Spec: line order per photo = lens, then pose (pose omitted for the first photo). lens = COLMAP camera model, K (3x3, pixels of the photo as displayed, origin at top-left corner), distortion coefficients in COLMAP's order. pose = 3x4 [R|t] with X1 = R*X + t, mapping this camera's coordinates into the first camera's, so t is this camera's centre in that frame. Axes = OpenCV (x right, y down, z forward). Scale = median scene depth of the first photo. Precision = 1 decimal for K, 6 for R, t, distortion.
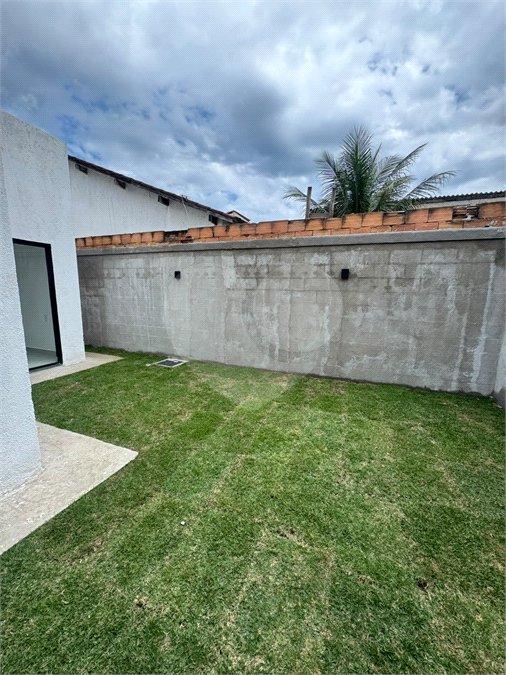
lens RADIAL K [[268.0, 0, 253.0], [0, 268.0, 337.5], [0, 0, 1]] dist [-0.001175, -0.000194]
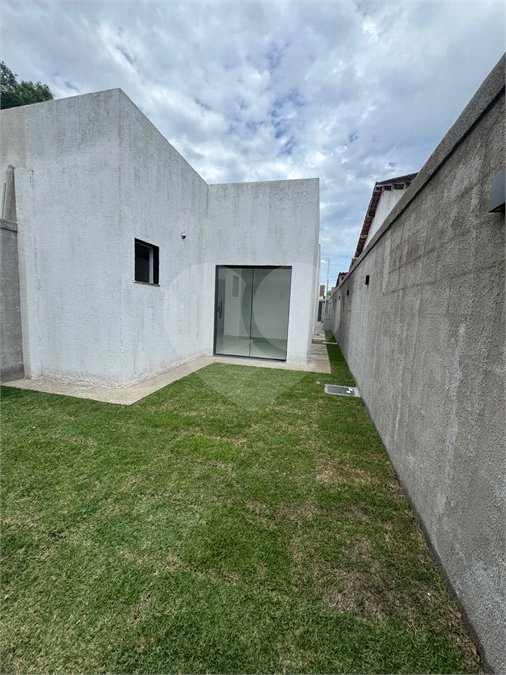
lens RADIAL K [[268.0, 0, 253.0], [0, 268.0, 337.5], [0, 0, 1]] dist [-0.001175, -0.000194]
pose [[0.137577, 0.104243, -0.984990, 0.626052], [-0.214189, 0.974048, 0.073169, -0.088043], [0.967055, 0.200908, 0.156334, 0.858939]]
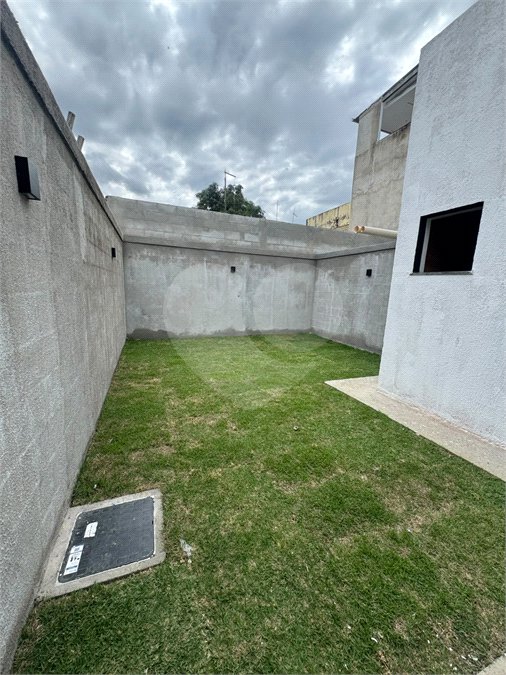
lens RADIAL K [[271.6, 0, 249.8], [0, 271.6, 337.6], [0, 0, 1]] dist [-0.001907, -0.000002]
pose [[-0.669567, -0.181295, 0.720286, -0.818347], [0.078730, 0.946967, 0.311536, -0.241088], [-0.738567, 0.265303, -0.619785, 1.479758]]
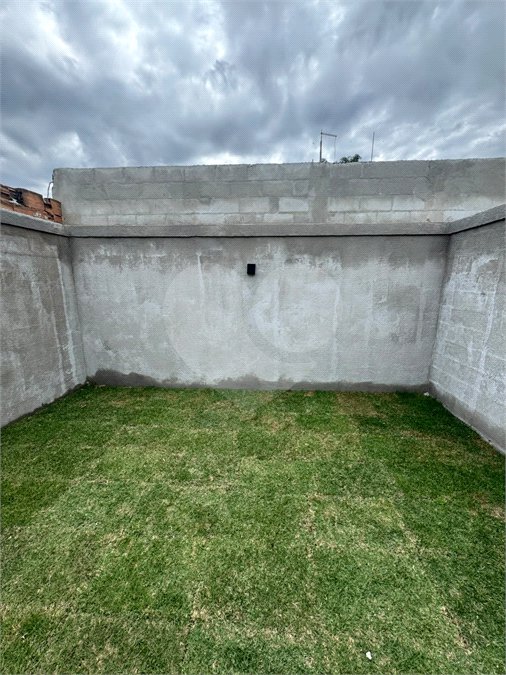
lens RADIAL K [[271.6, 0, 249.8], [0, 271.6, 337.6], [0, 0, 1]] dist [-0.001907, -0.000002]
pose [[-0.275625, -0.214807, 0.936957, -0.296303], [0.162666, 0.950233, 0.265702, -0.140704], [-0.947402, 0.225645, -0.226966, 0.577216]]
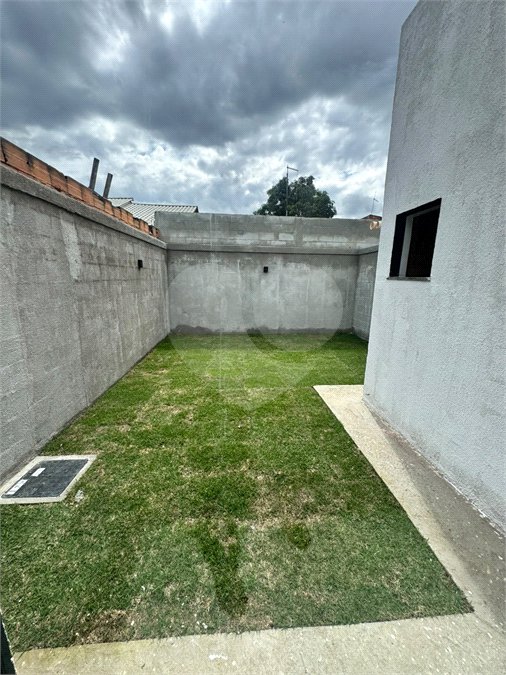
lens RADIAL K [[271.6, 0, 249.8], [0, 271.6, 337.6], [0, 0, 1]] dist [-0.001907, -0.000002]
pose [[-0.419540, -0.221326, 0.880341, -1.068322], [0.138018, 0.942991, 0.302852, -0.255844], [-0.897183, 0.248561, -0.365076, 1.212130]]
